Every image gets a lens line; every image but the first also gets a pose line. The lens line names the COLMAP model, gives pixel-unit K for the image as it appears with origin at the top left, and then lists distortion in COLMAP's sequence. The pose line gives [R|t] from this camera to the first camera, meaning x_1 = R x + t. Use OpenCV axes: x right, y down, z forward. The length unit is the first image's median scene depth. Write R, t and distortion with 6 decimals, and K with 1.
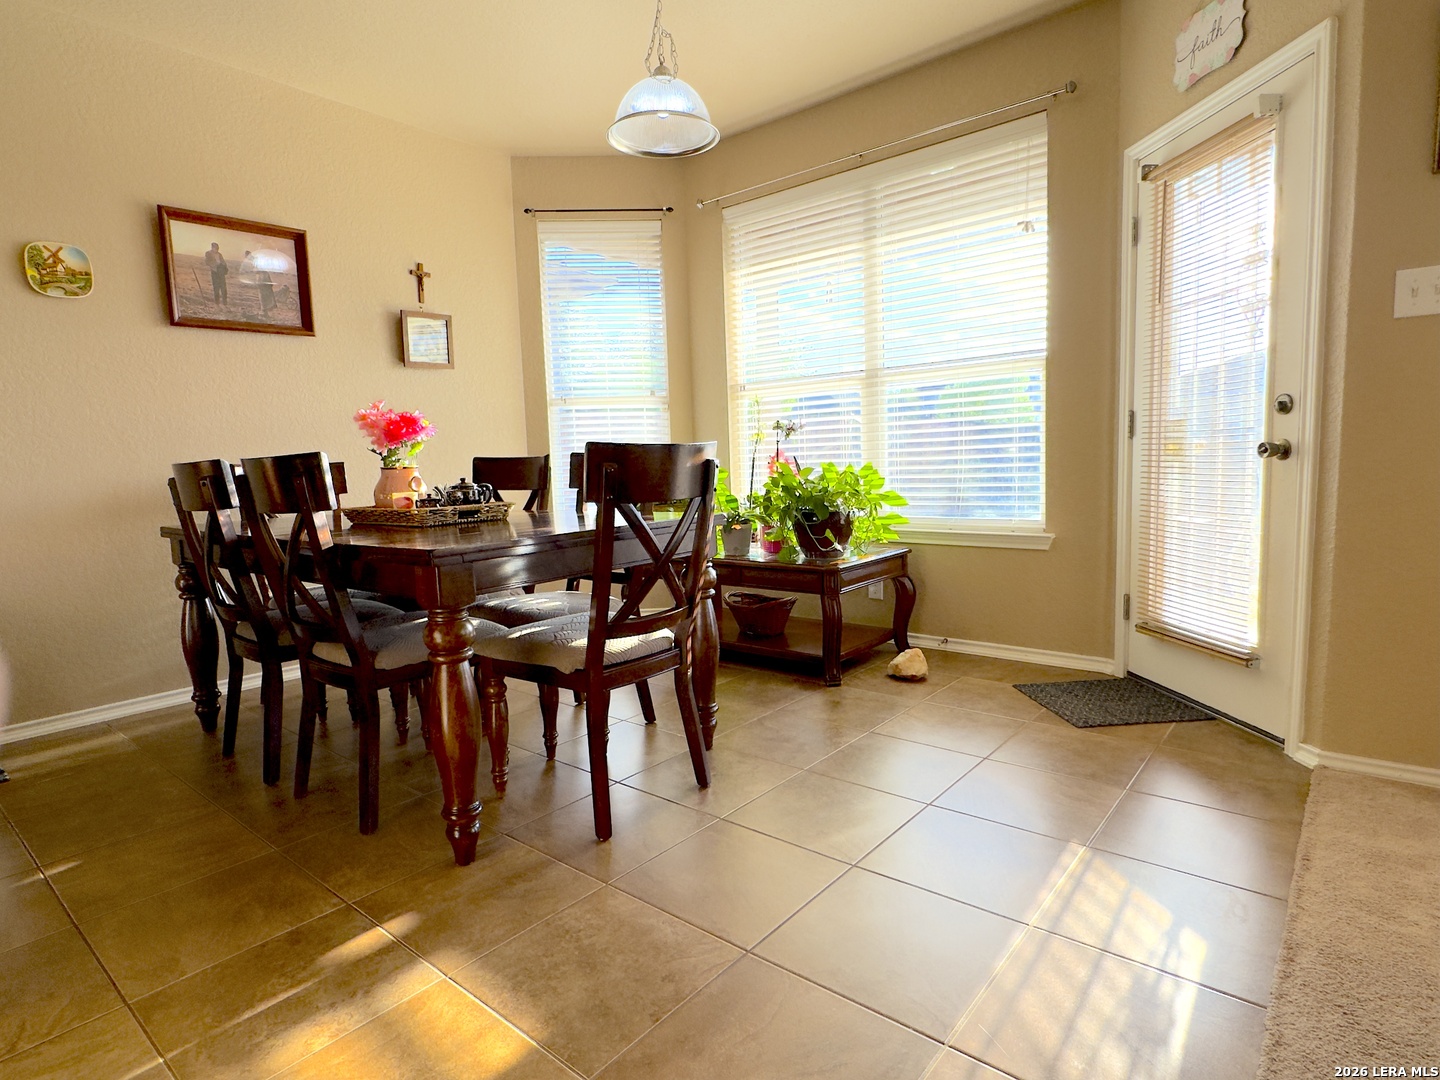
lens RADIAL K [[772.0, 0, 720.0], [0, 772.0, 540.0], [0, 0, 1]] dist [0.000664, 0.000339]
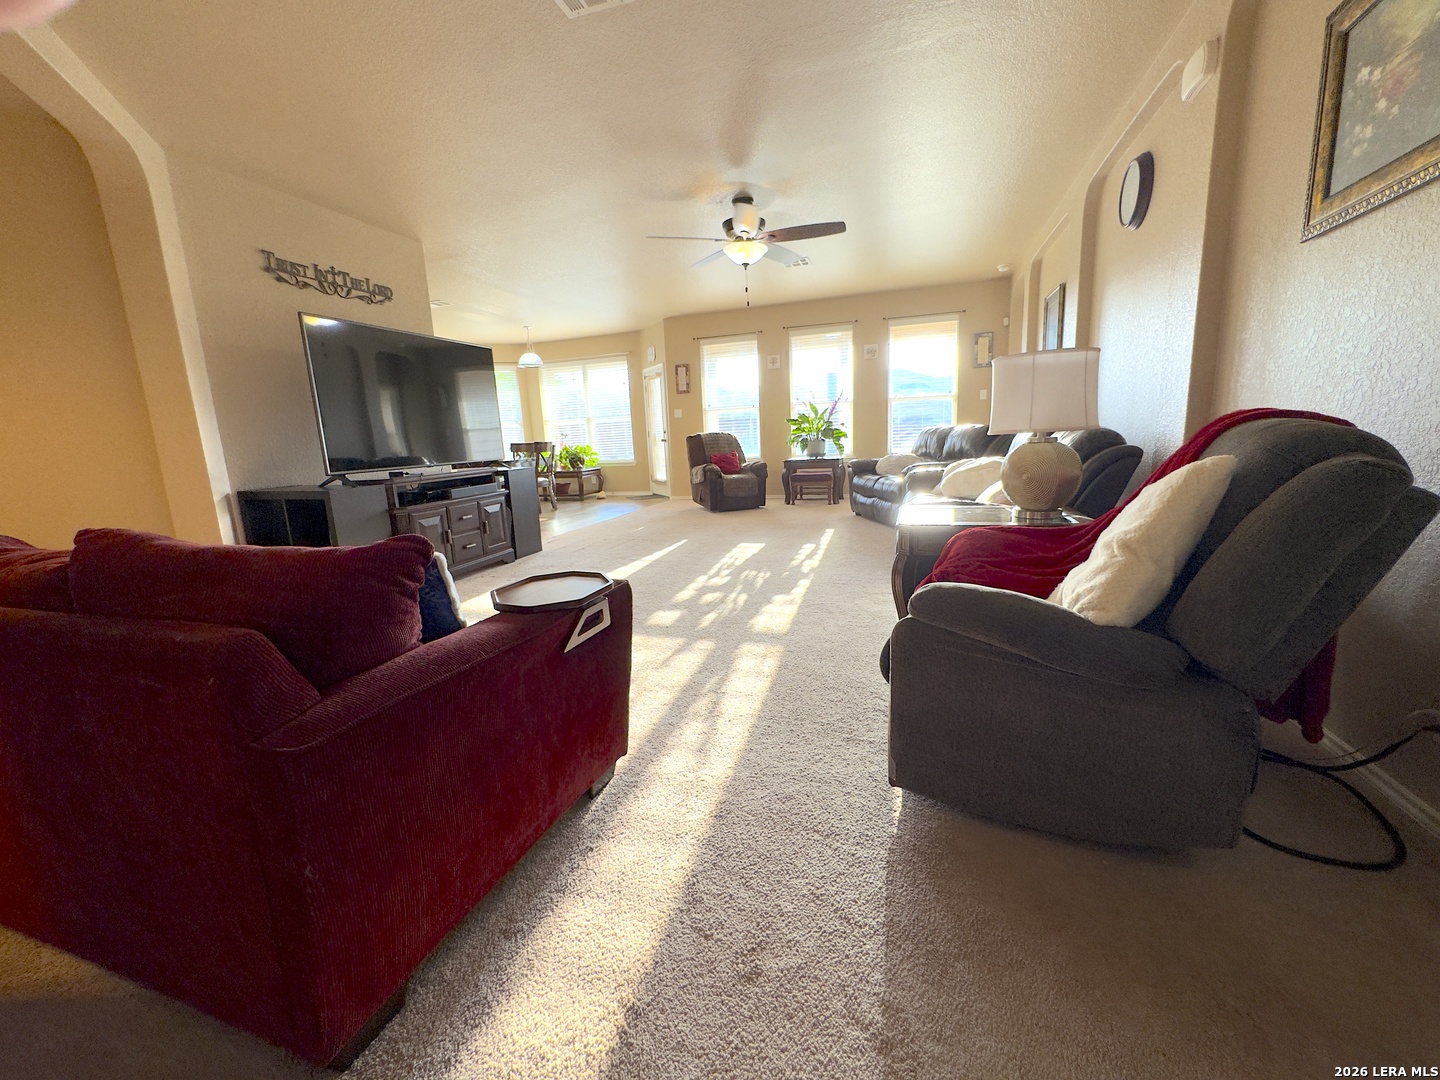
lens RADIAL K [[582.1, 0, 720.0], [0, 582.1, 540.0], [0, 0, 1]] dist [-0.002903, -0.000413]
pose [[0.934093, -0.069379, 0.350224, -0.241481], [0.048427, 0.996493, 0.068245, 0.209589], [-0.353731, -0.046787, 0.934176, -1.967883]]
